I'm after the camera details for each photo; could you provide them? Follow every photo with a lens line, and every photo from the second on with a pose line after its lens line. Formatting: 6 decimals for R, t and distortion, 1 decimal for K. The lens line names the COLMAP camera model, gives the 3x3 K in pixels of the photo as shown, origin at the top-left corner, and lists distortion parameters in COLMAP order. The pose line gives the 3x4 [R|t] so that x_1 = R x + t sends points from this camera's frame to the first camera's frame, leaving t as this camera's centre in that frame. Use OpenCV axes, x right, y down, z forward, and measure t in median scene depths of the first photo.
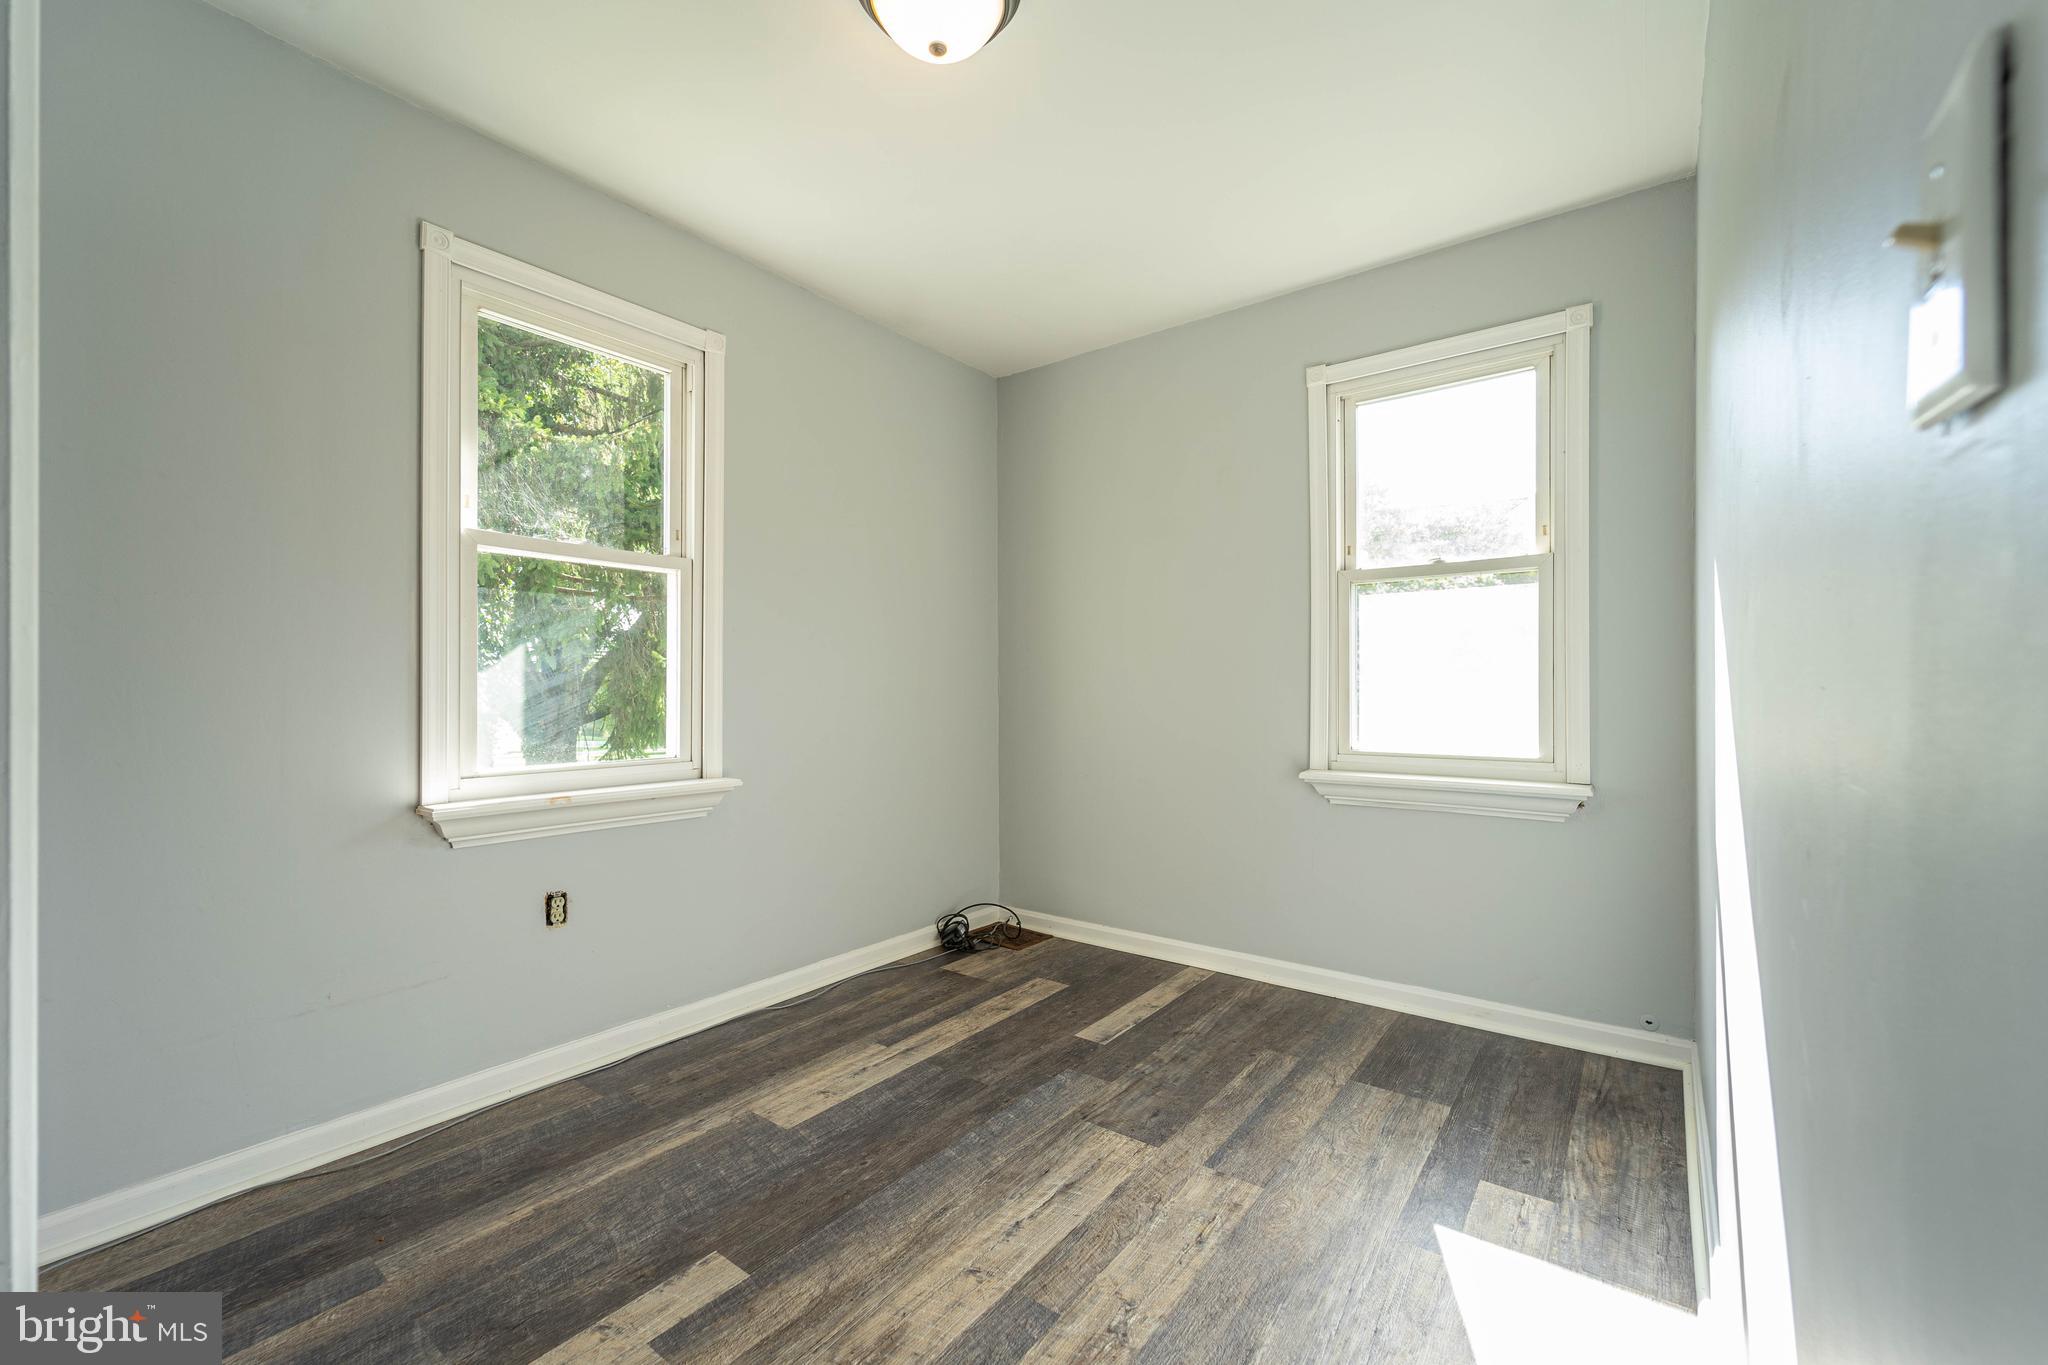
lens RADIAL K [[828.3, 0, 1024.0], [0, 828.3, 682.5], [0, 0, 1]] dist [0.001015, -0.000056]
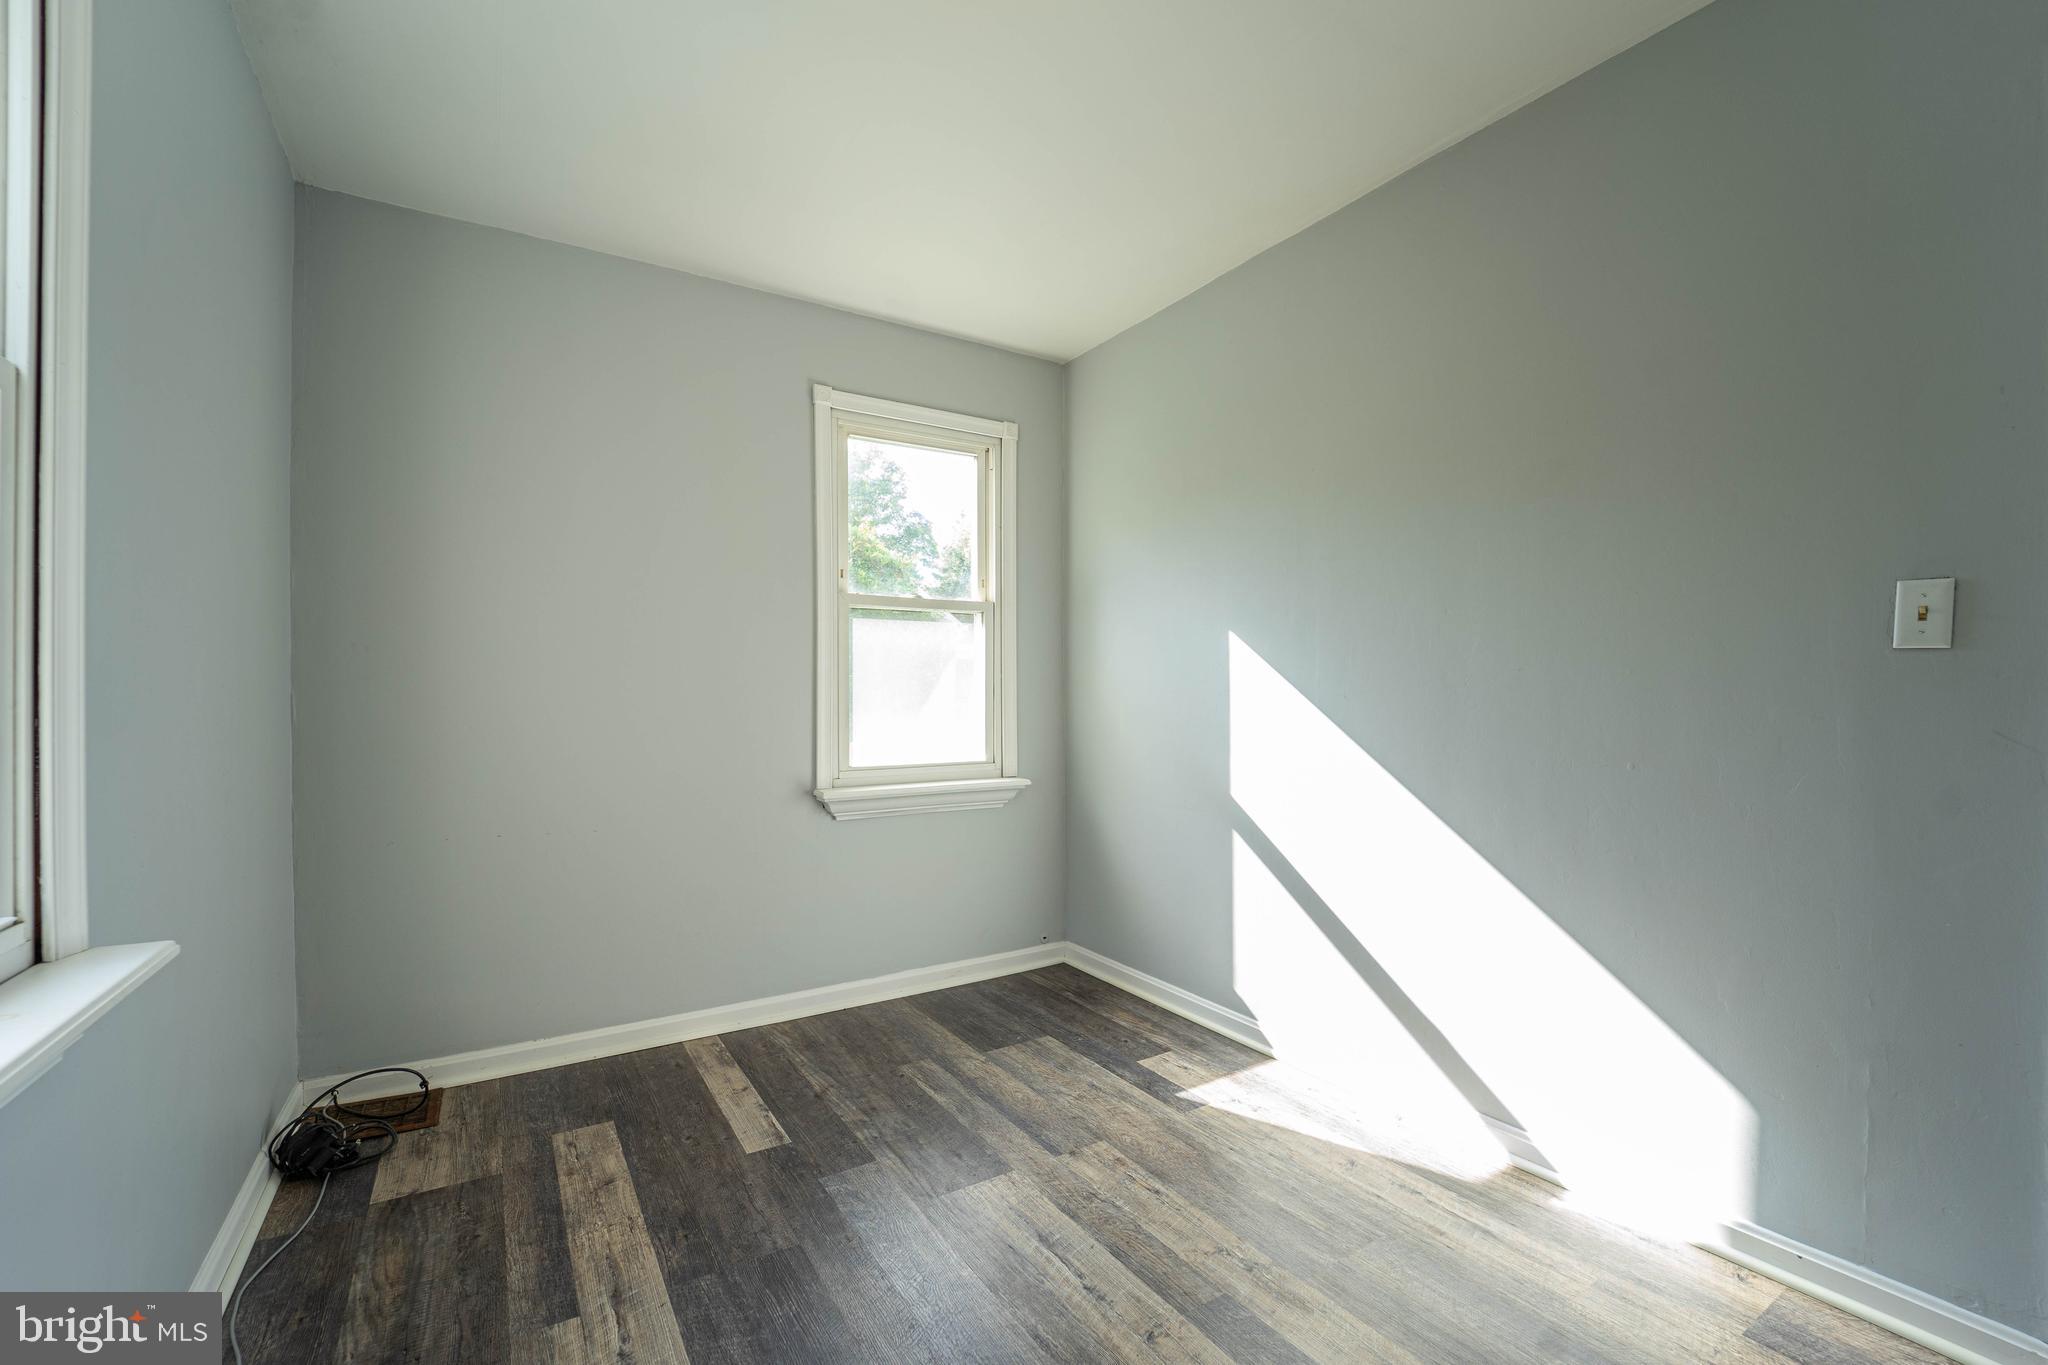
lens RADIAL K [[850.3, 0, 1019.4], [0, 850.3, 695.1], [0, 0, 1]] dist [-0.026005, -0.000407]
pose [[0.359670, 0.004737, 0.933068, -0.592463], [-0.000989, 0.999988, -0.004696, -0.003654], [-0.933079, 0.000766, 0.359670, 0.475391]]
